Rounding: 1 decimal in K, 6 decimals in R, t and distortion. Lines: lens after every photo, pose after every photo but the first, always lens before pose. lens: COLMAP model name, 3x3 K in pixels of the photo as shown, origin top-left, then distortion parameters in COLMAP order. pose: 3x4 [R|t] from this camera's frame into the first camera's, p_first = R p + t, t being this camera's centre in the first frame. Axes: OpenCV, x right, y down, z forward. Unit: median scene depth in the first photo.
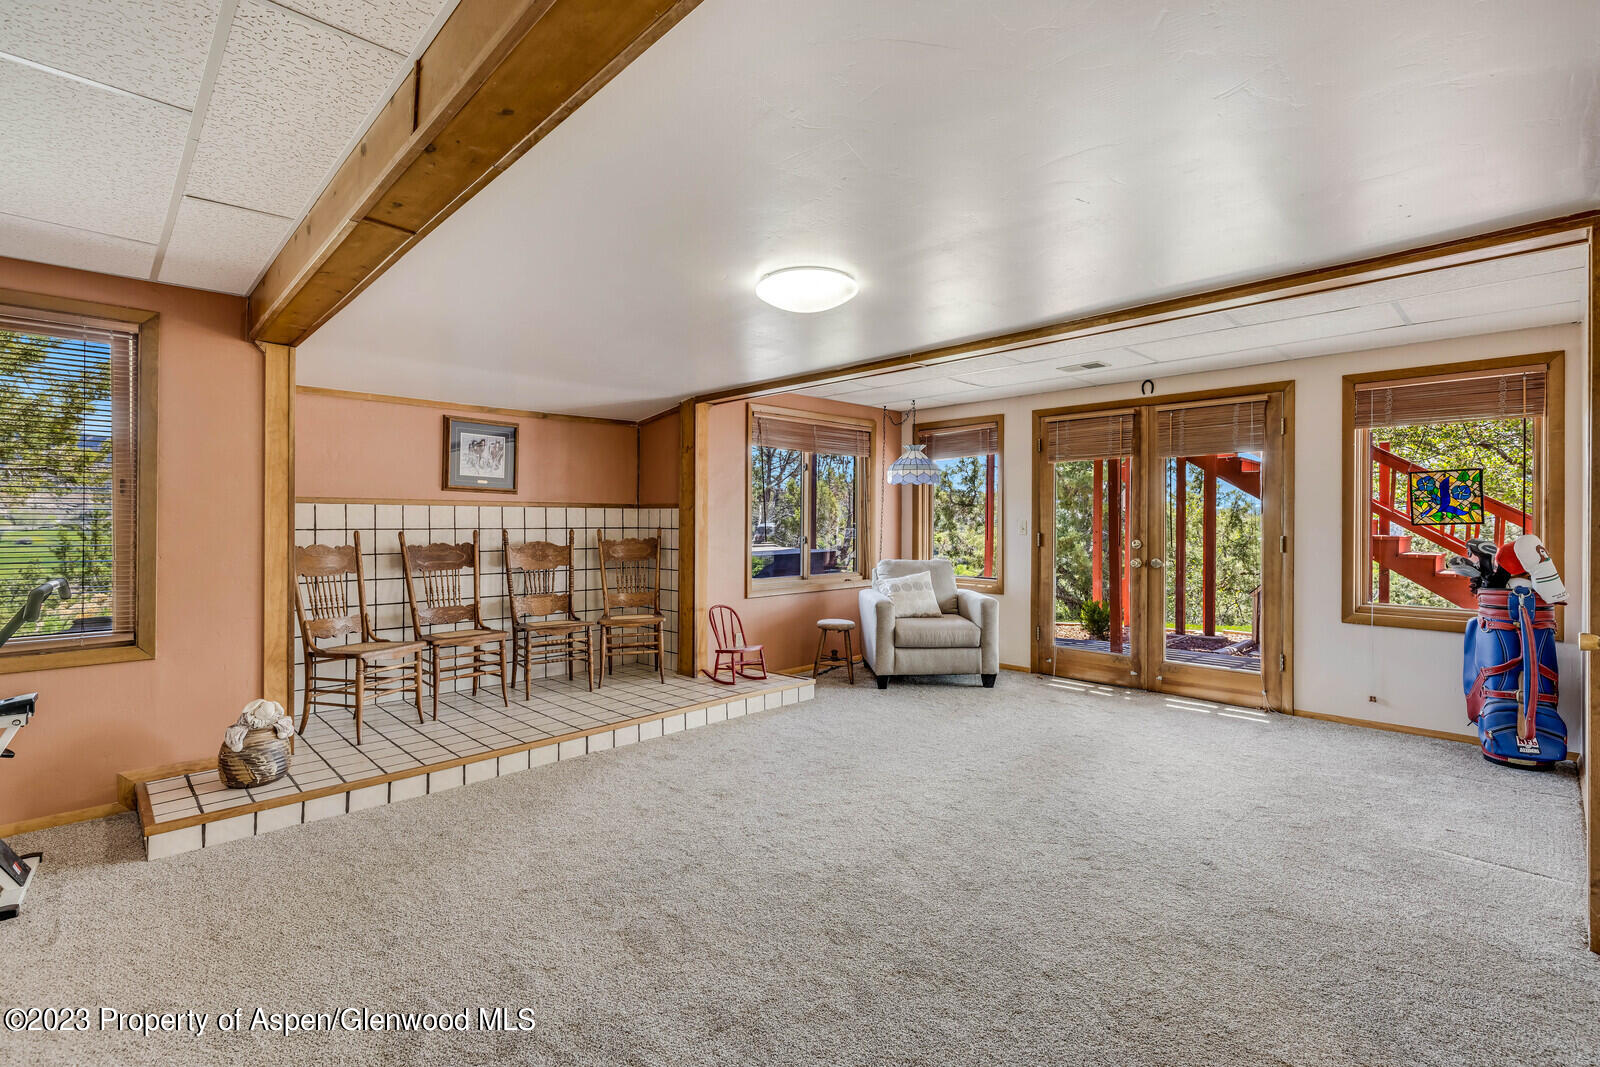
lens RADIAL K [[733.8, 0, 800.2], [0, 733.8, 528.2], [0, 0, 1]] dist [-0.001286, 0.000759]
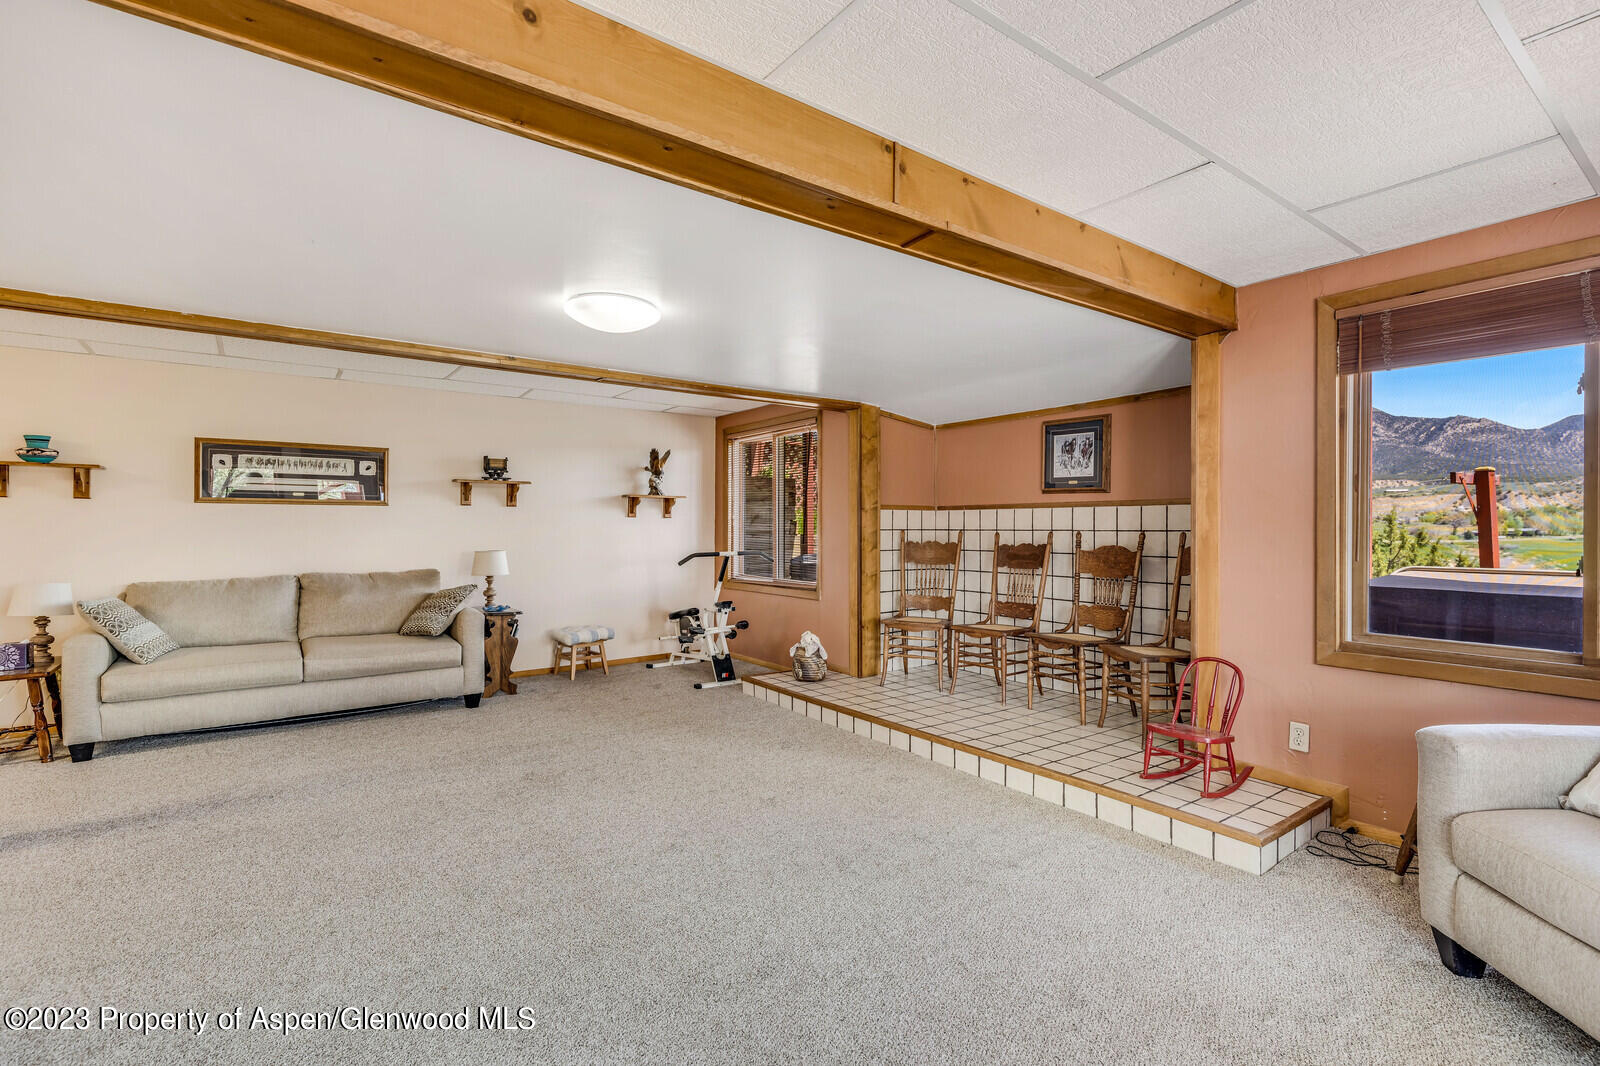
lens RADIAL K [[733.8, 0, 799.3], [0, 733.8, 527.9], [0, 0, 1]] dist [-0.001286, 0.000759]
pose [[-0.135464, 0.003214, -0.990777, 0.586142], [-0.004406, 0.999983, 0.003847, -0.005134], [0.990772, 0.004886, -0.135447, 0.783268]]
